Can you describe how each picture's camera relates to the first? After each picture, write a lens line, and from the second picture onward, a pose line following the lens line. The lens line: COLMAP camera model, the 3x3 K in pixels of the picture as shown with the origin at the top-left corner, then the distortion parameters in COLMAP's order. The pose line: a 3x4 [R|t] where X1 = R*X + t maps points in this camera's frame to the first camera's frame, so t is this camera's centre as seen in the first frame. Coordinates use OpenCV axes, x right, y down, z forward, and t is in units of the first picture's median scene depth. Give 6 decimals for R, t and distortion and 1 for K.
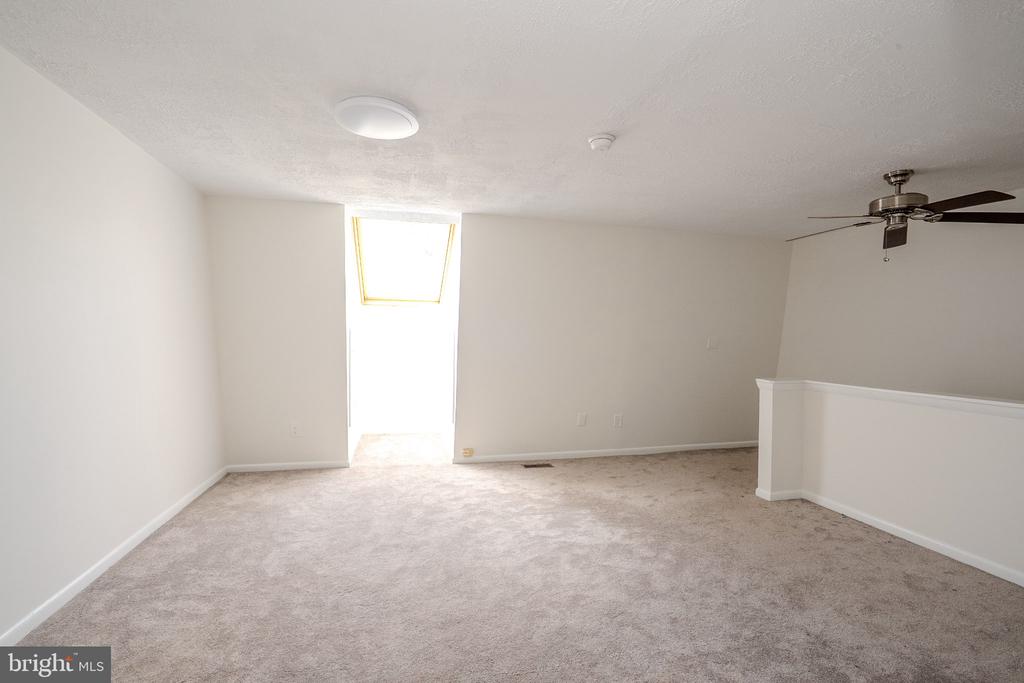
lens RADIAL K [[472.2, 0, 512.5], [0, 472.2, 338.3], [0, 0, 1]] dist [-0.055111, 0.019683]
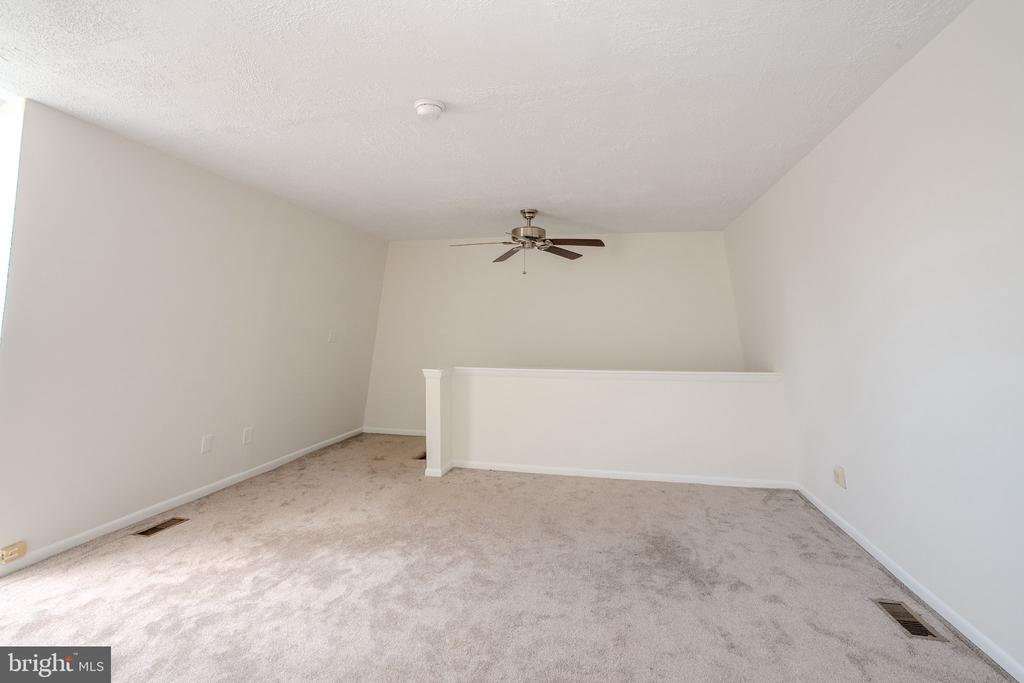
lens RADIAL K [[472.2, 0, 512.4], [0, 472.2, 340.6], [0, 0, 1]] dist [-0.055111, 0.019683]
pose [[0.443489, -0.025805, 0.895908, -0.380855], [0.000114, 0.999587, 0.028734, -0.011145], [-0.896280, -0.012641, 0.443308, 0.350114]]
